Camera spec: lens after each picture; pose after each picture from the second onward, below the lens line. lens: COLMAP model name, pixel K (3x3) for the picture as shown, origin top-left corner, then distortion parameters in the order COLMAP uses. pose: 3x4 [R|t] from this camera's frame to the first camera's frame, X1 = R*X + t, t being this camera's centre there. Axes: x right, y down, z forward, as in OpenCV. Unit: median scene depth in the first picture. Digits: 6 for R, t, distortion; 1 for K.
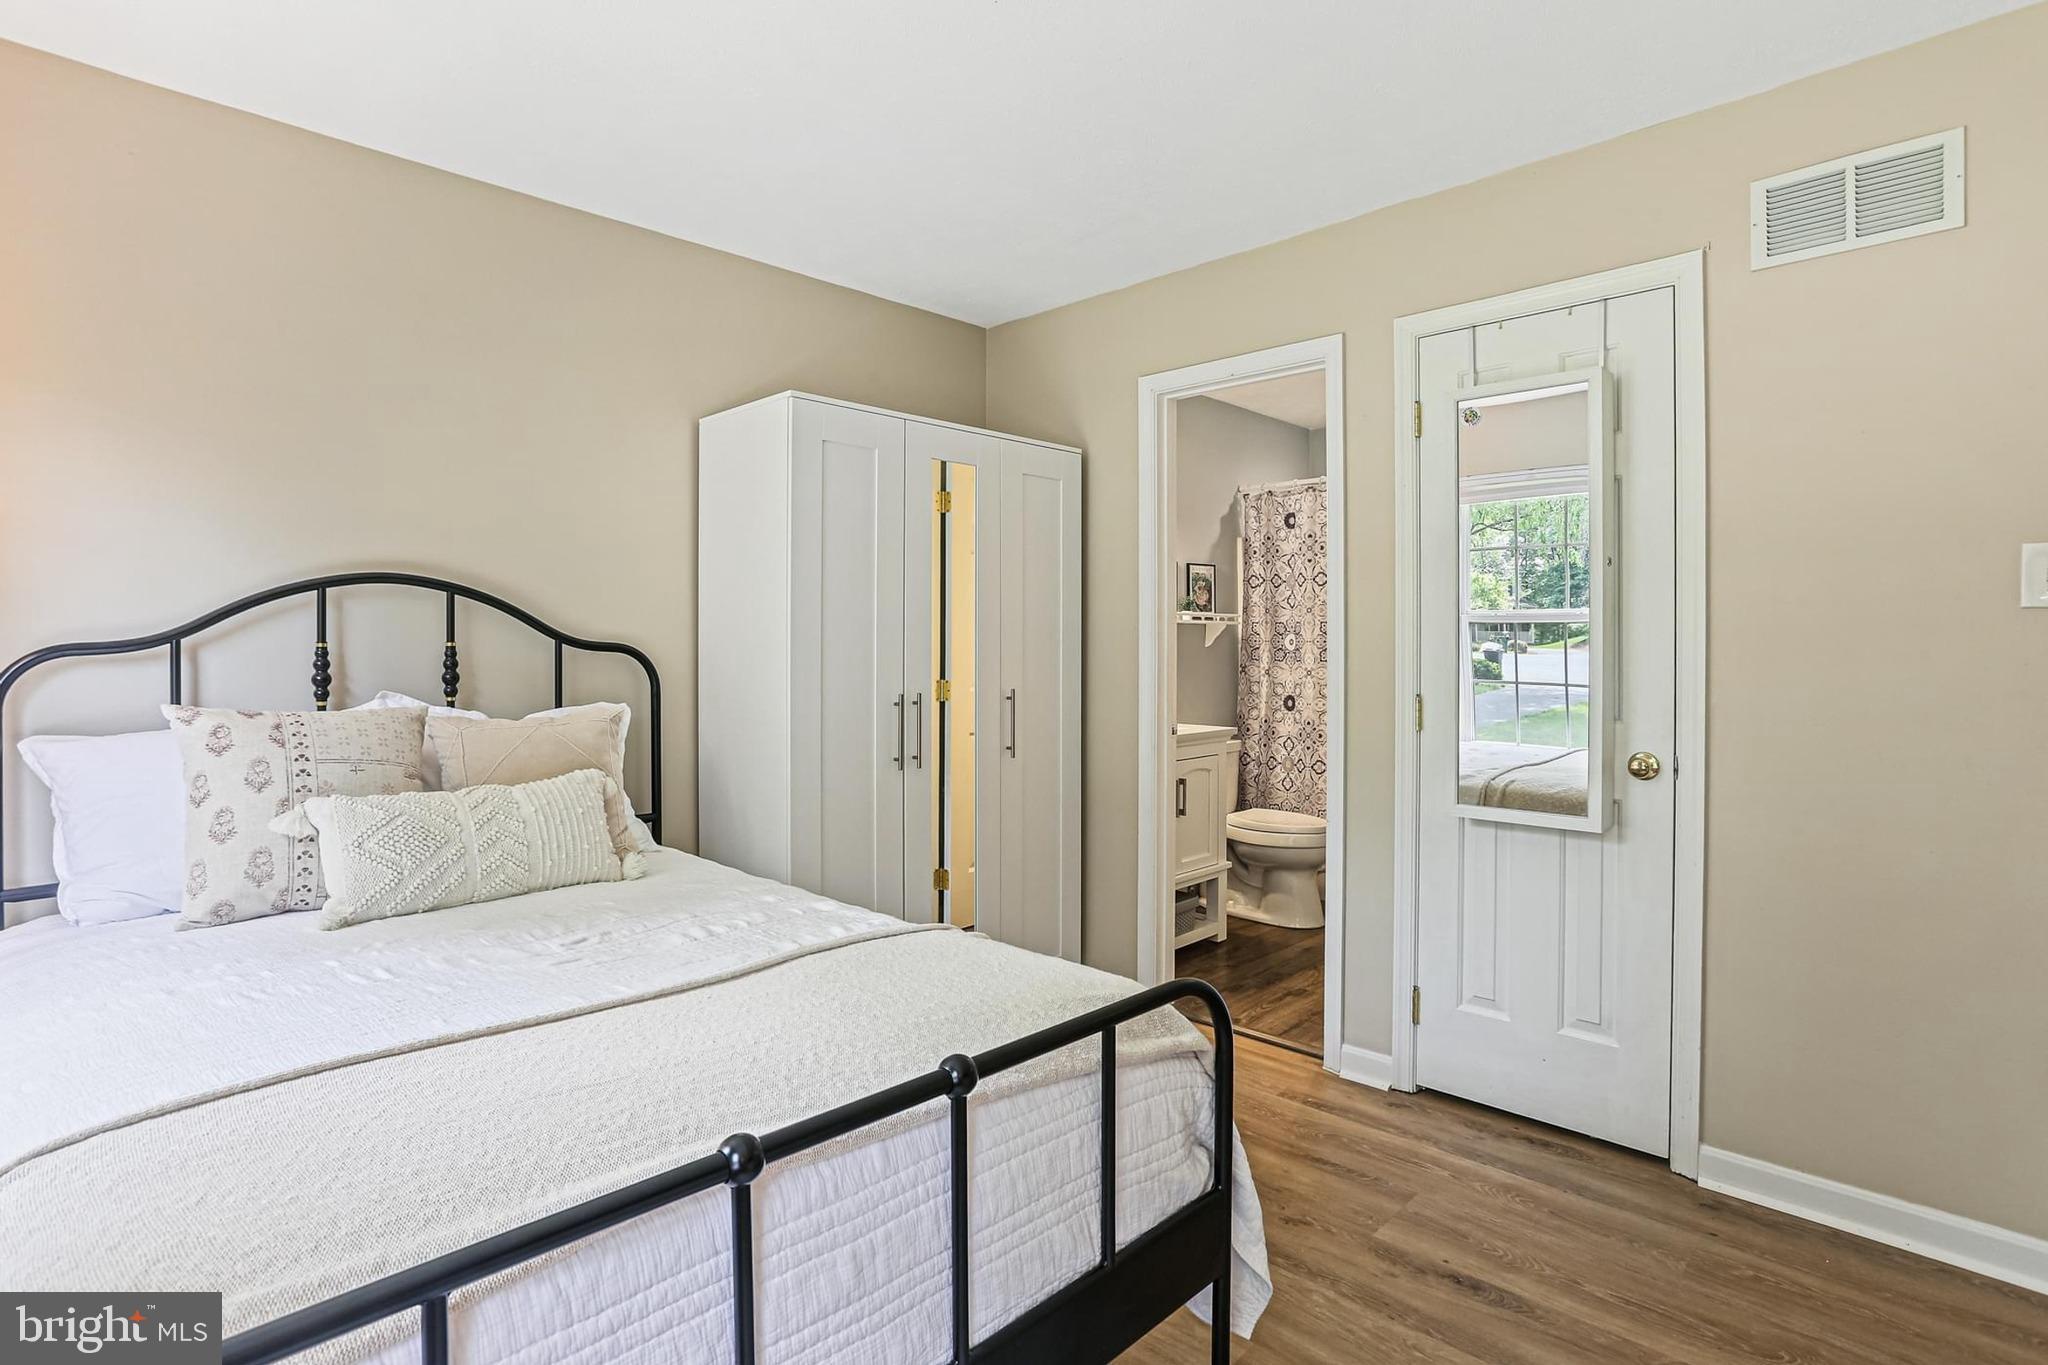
lens RADIAL K [[1056.0, 0, 1019.3], [0, 1056.0, 670.6], [0, 0, 1]] dist [-0.001005, -0.000044]
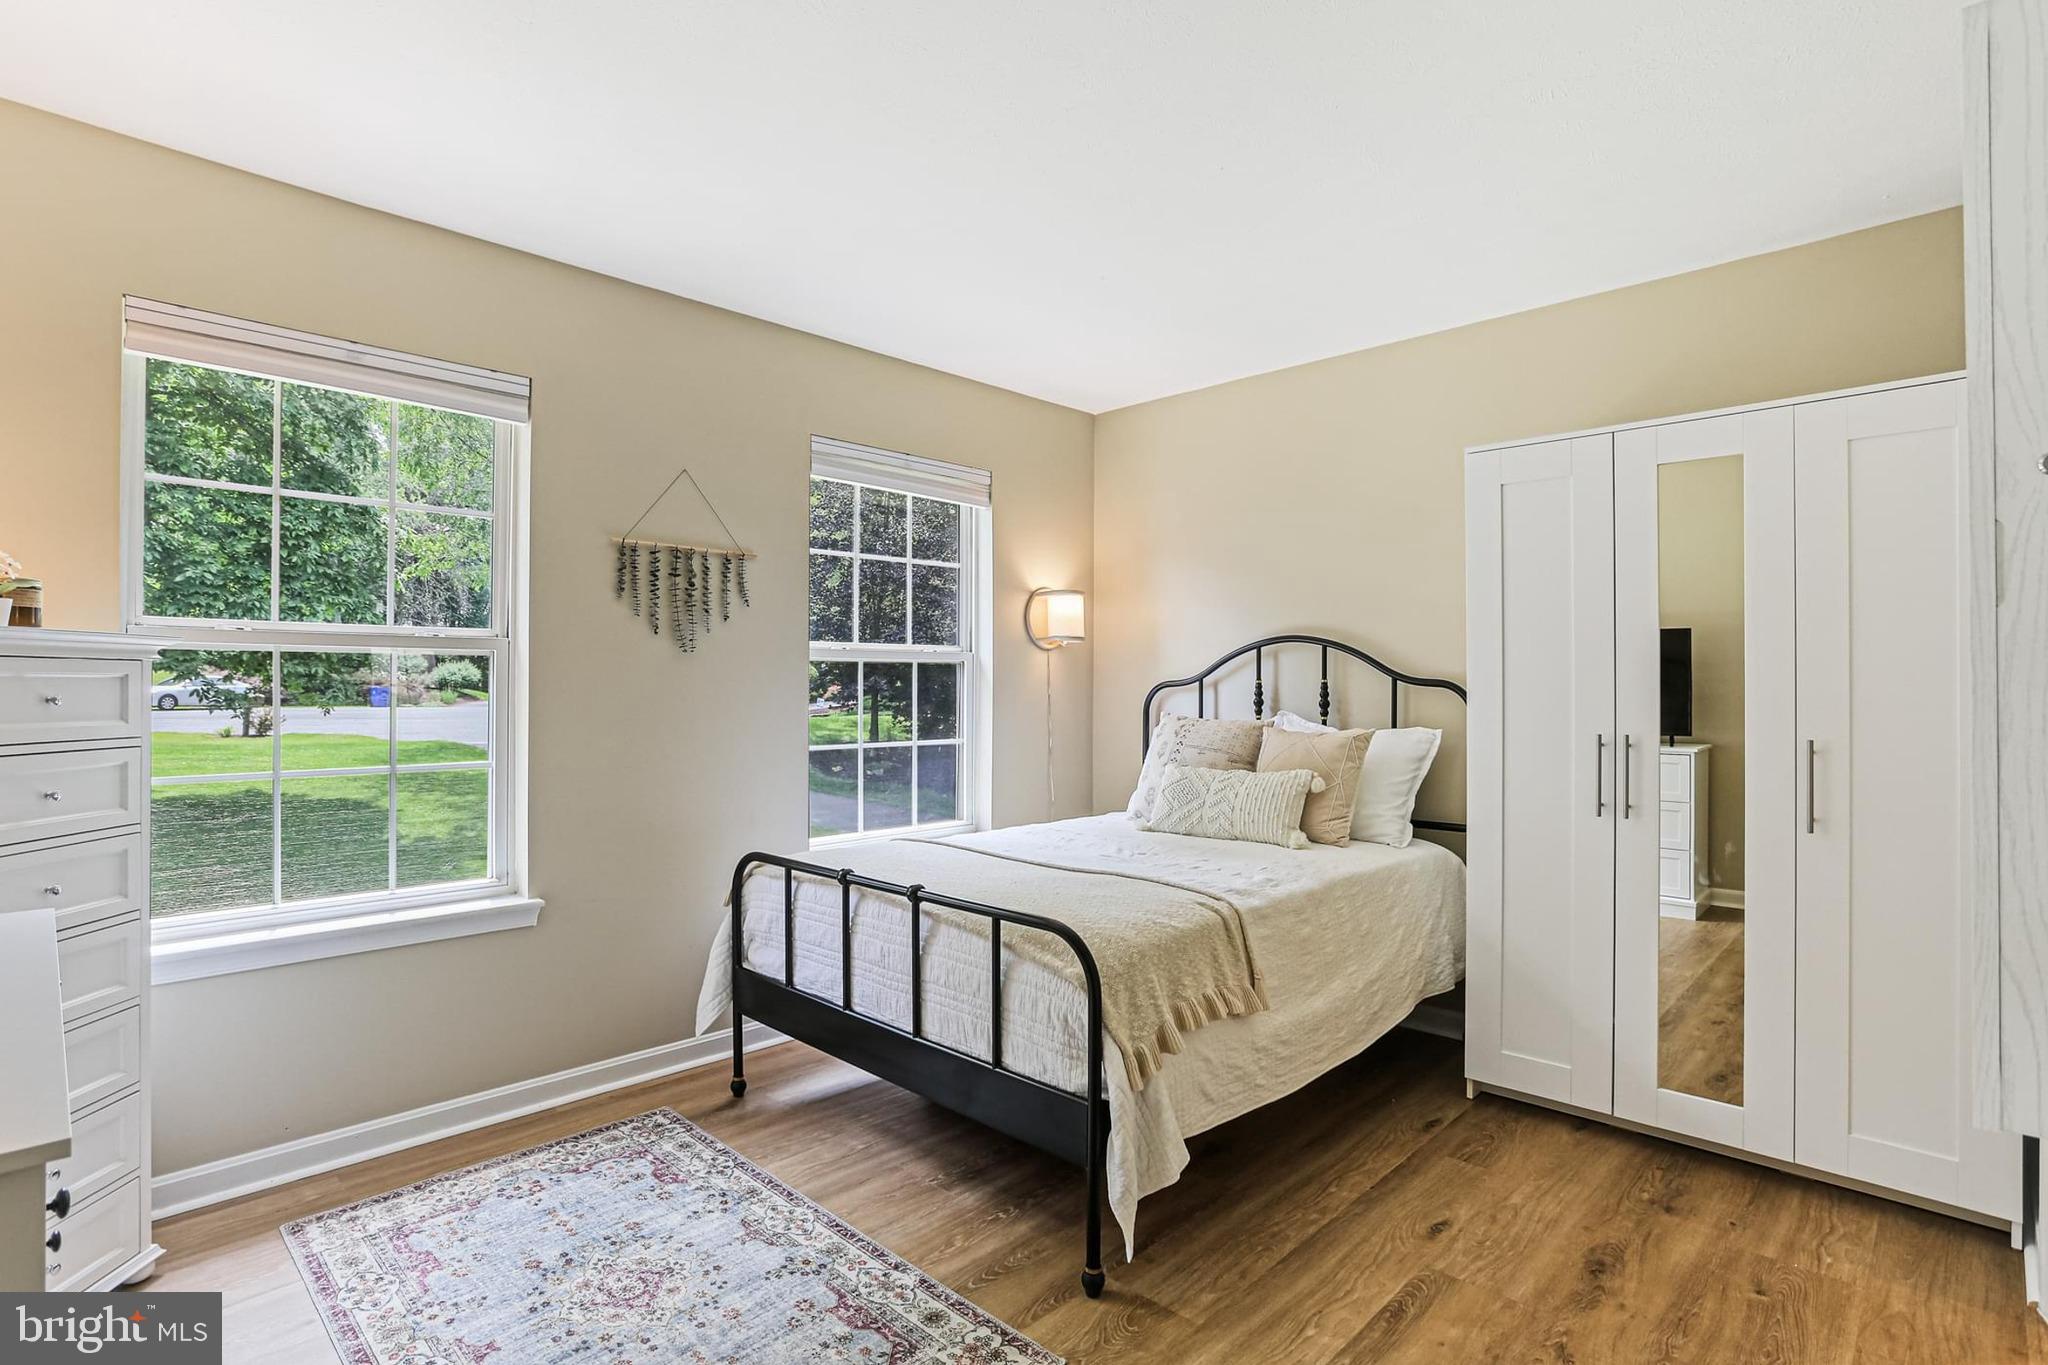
lens RADIAL K [[1056.0, 0, 1019.4], [0, 1056.0, 682.5], [0, 0, 1]] dist [-0.001005, -0.000044]
pose [[0.031449, -0.002713, -0.999502, 0.946273], [-0.025055, 0.999680, -0.003502, -0.007172], [0.999191, 0.025152, 0.031371, 0.545932]]
